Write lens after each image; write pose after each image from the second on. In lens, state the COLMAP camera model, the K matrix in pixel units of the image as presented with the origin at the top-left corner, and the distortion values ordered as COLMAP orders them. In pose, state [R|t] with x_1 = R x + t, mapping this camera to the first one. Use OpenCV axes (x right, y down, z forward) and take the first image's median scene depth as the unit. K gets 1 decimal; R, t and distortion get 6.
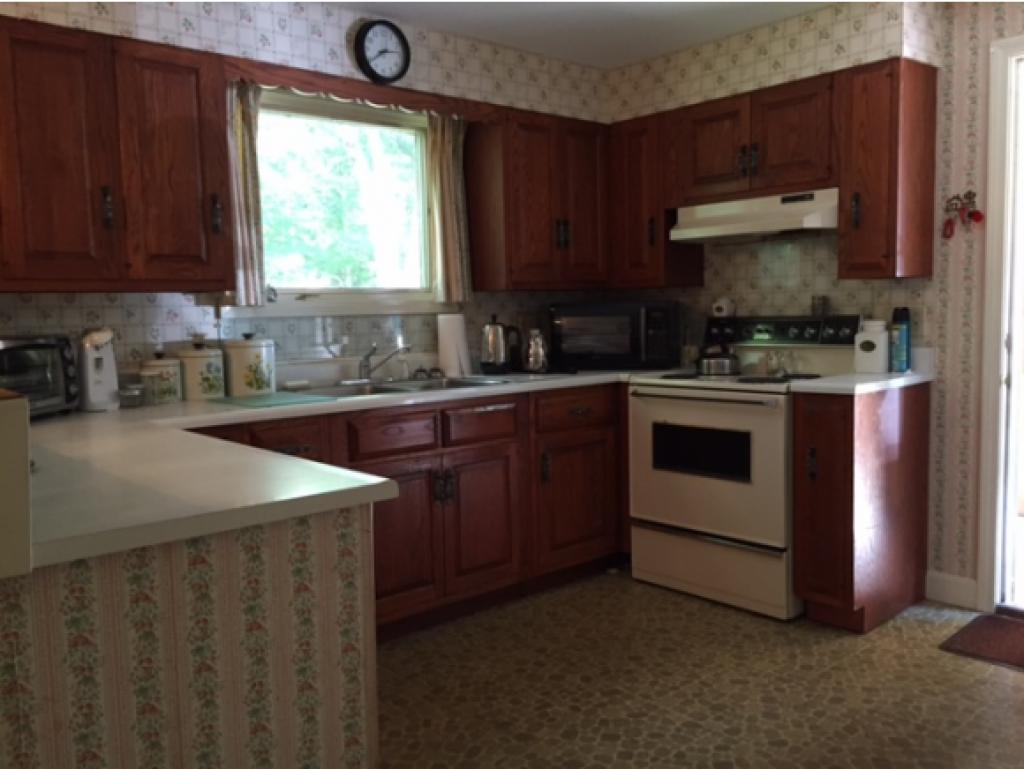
lens RADIAL K [[879.5, 0, 517.1], [0, 879.5, 388.0], [0, 0, 1]] dist [0.034870, -0.022762]
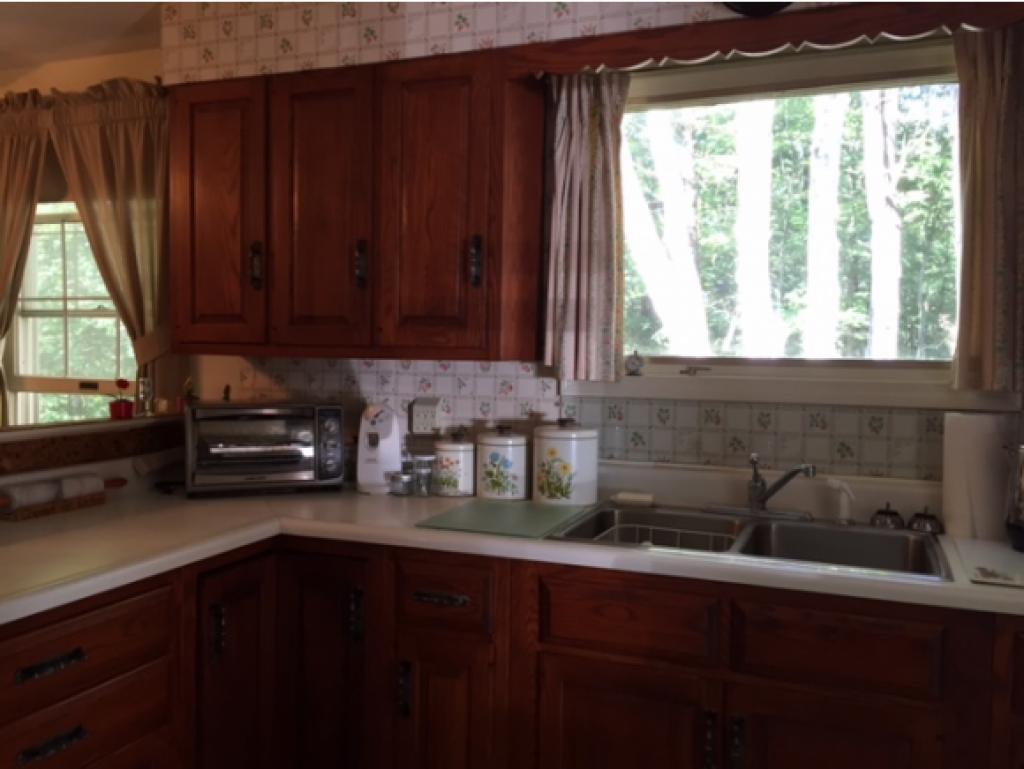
lens RADIAL K [[879.5, 0, 511.4], [0, 879.5, 387.3], [0, 0, 1]] dist [0.034870, -0.022762]
pose [[0.444072, 0.068264, -0.893387, 0.345952], [-0.105920, 0.994101, 0.023310, -0.107555], [0.889708, 0.084277, 0.448683, 0.682148]]
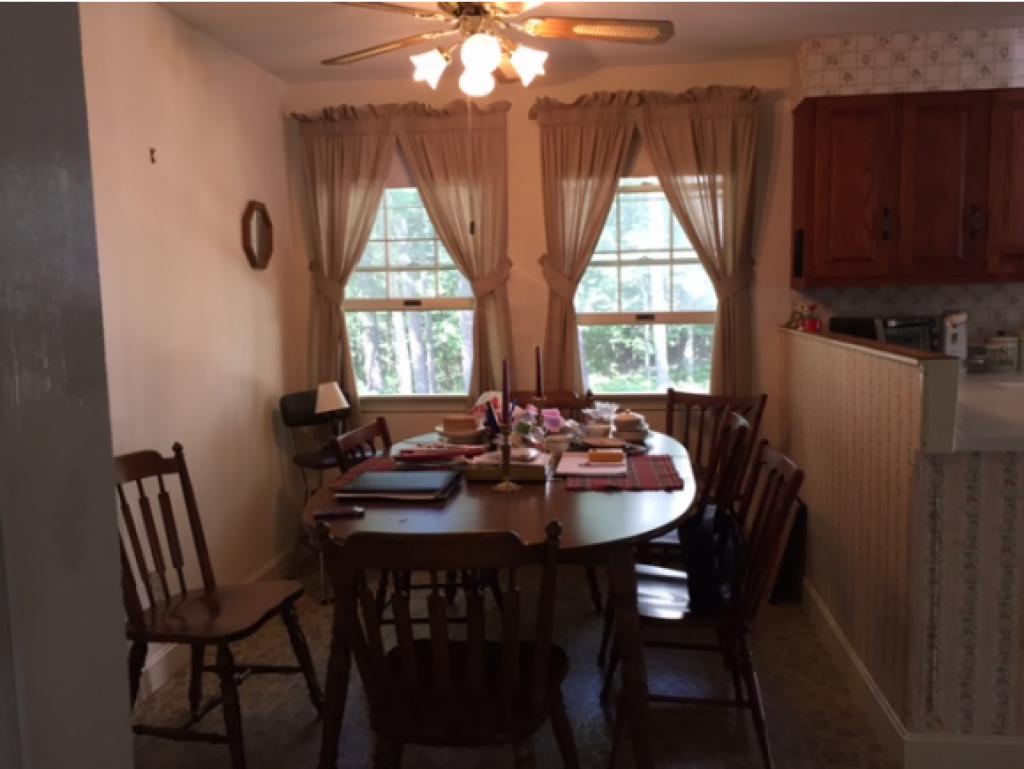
lens RADIAL K [[879.5, 0, 518.4], [0, 879.5, 385.6], [0, 0, 1]] dist [0.034870, -0.022762]
pose [[0.664970, 0.084793, -0.742041, 0.082863], [-0.062331, 0.996369, 0.057998, 0.007158], [0.744264, 0.007685, 0.667841, -0.361327]]
